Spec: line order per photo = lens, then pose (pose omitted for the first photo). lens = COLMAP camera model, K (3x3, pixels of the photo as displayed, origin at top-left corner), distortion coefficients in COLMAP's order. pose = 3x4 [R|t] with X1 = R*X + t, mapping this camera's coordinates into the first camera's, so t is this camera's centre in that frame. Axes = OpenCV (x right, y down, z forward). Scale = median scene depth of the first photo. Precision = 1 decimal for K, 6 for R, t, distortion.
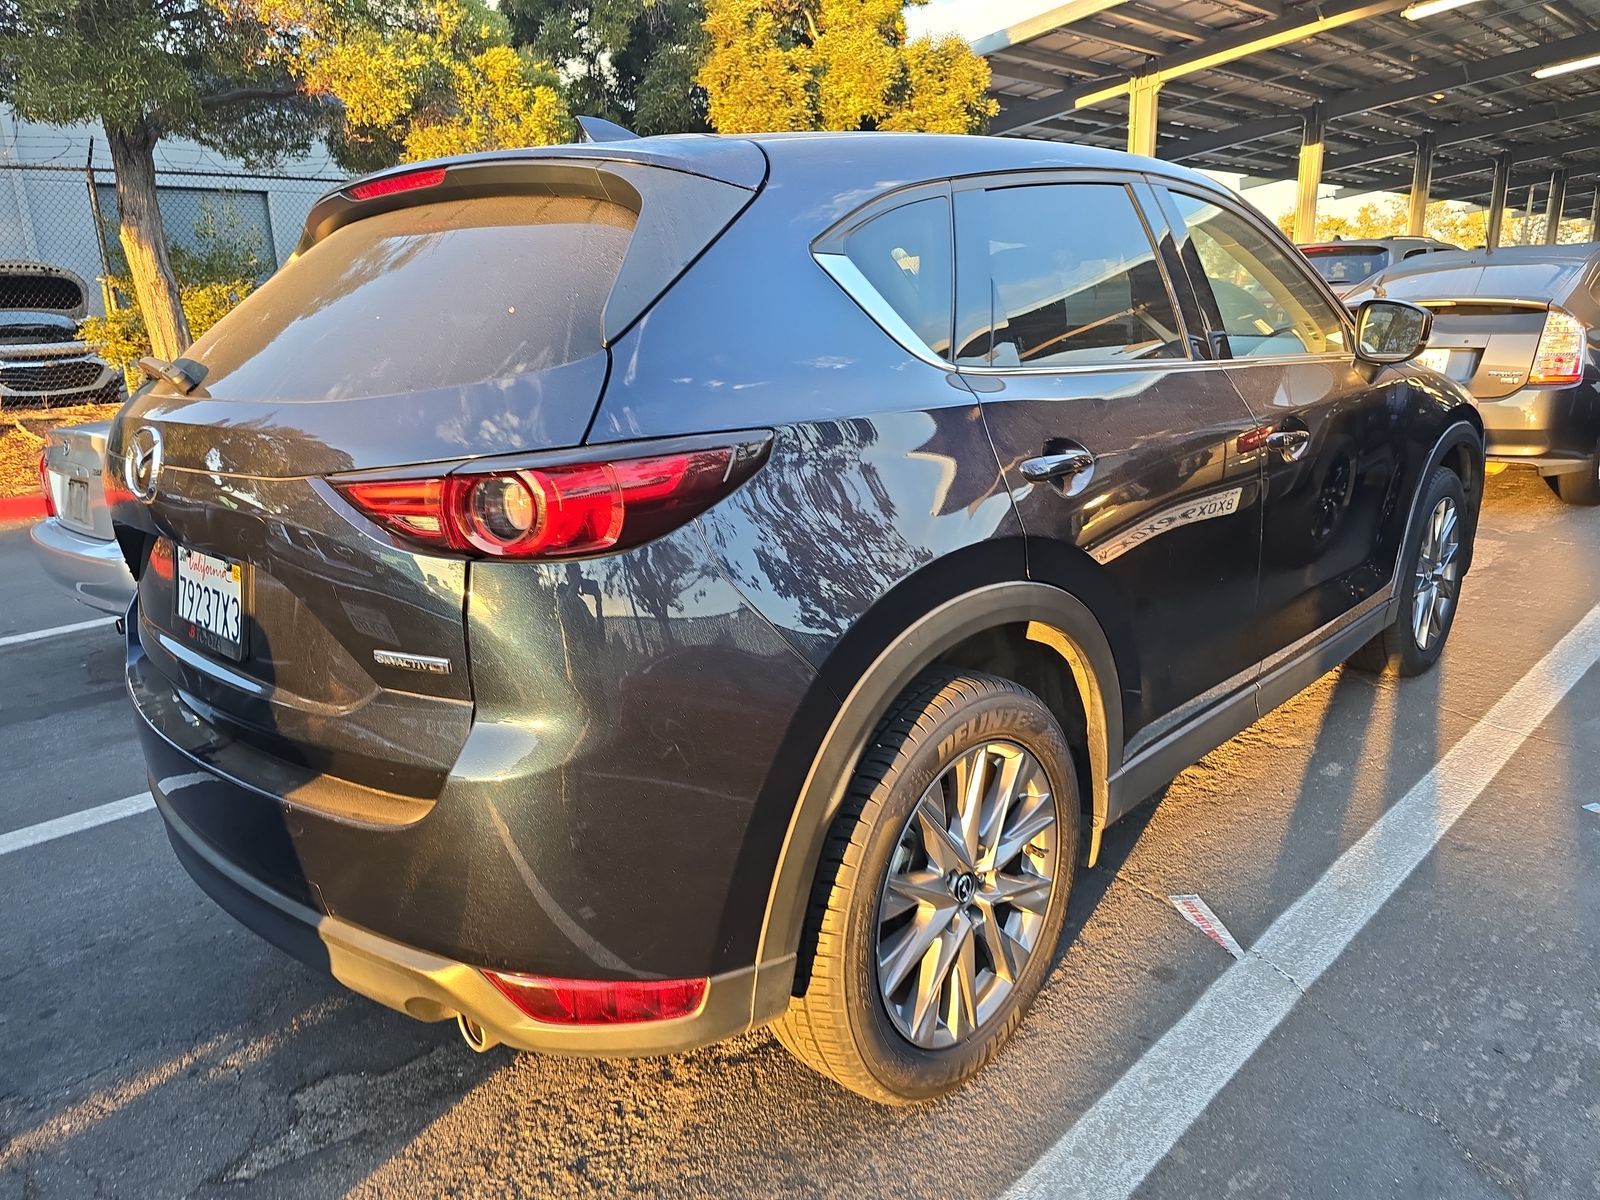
lens RADIAL K [[1084.5, 0, 796.7], [0, 1084.5, 600.0], [0, 0, 1]] dist [0.030820, -0.035548]
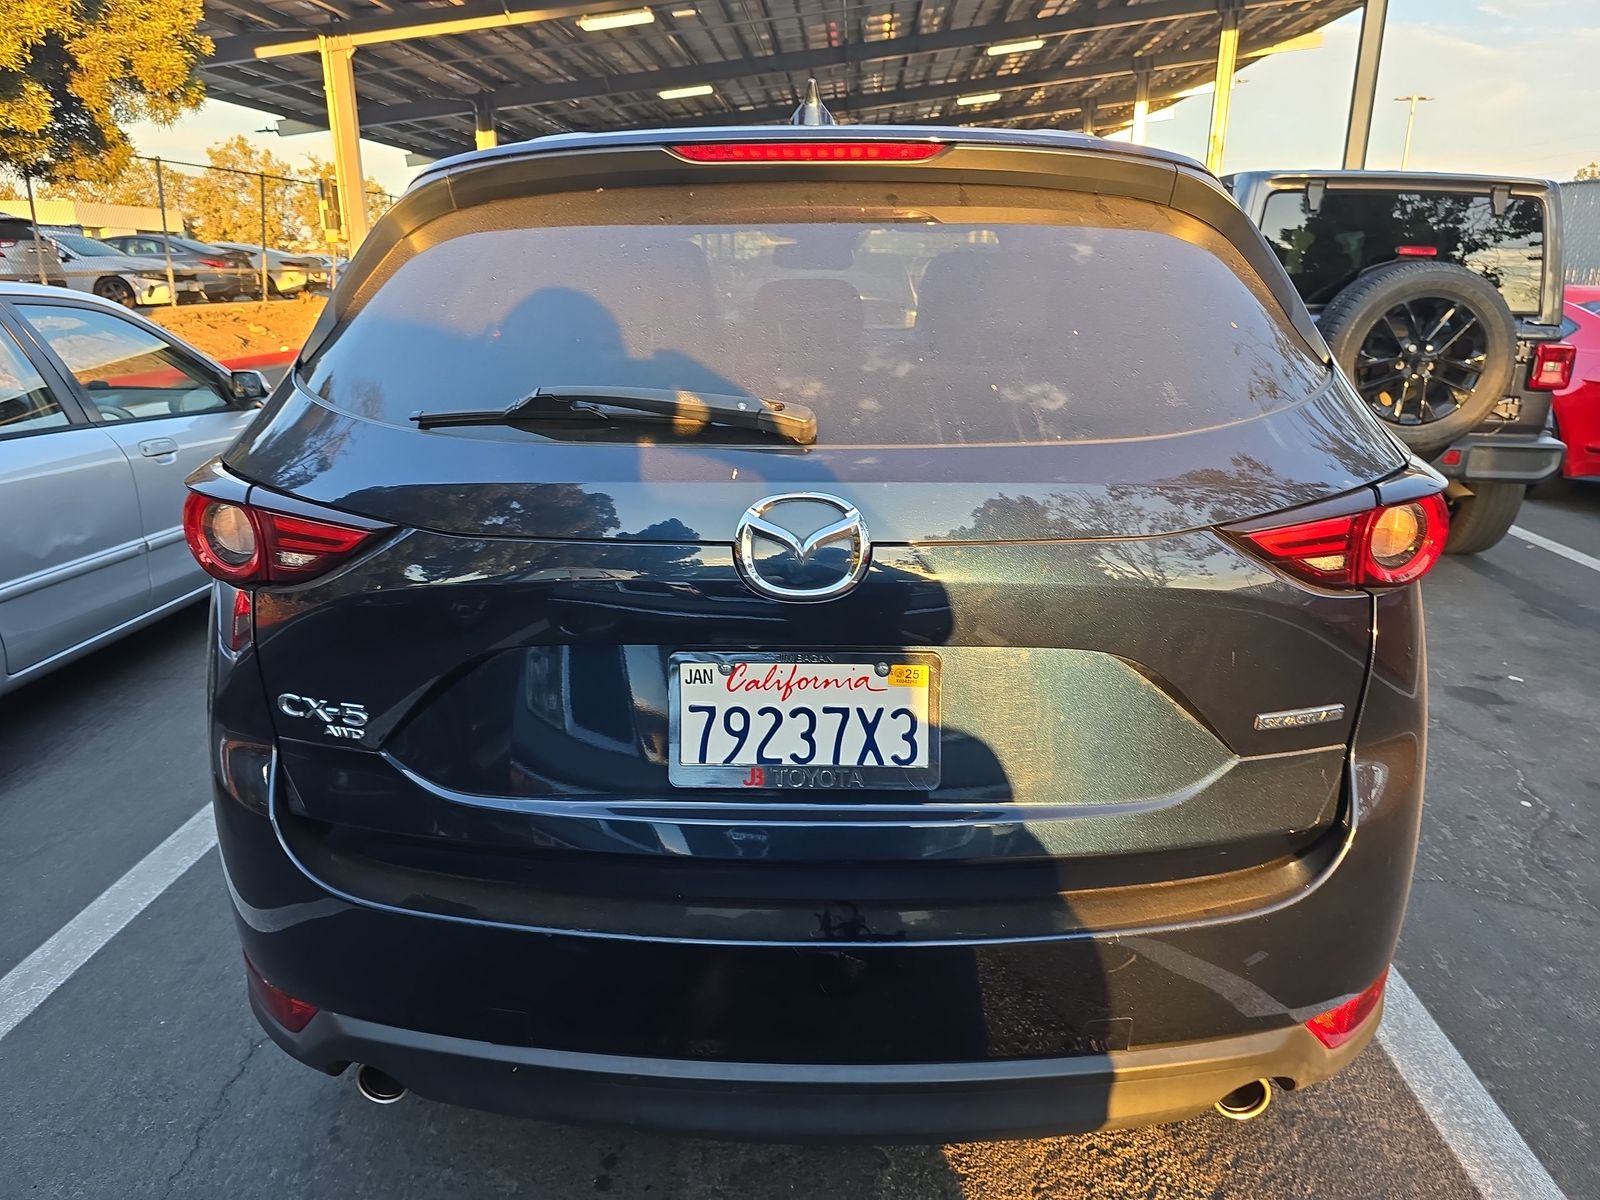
lens RADIAL K [[1084.5, 0, 796.7], [0, 1084.5, 600.0], [0, 0, 1]] dist [0.030820, -0.035548]
pose [[0.732552, -0.155698, 0.662666, -0.090703], [0.140205, 0.987128, 0.076942, -0.012438], [-0.666116, 0.036545, 0.744952, 0.041692]]
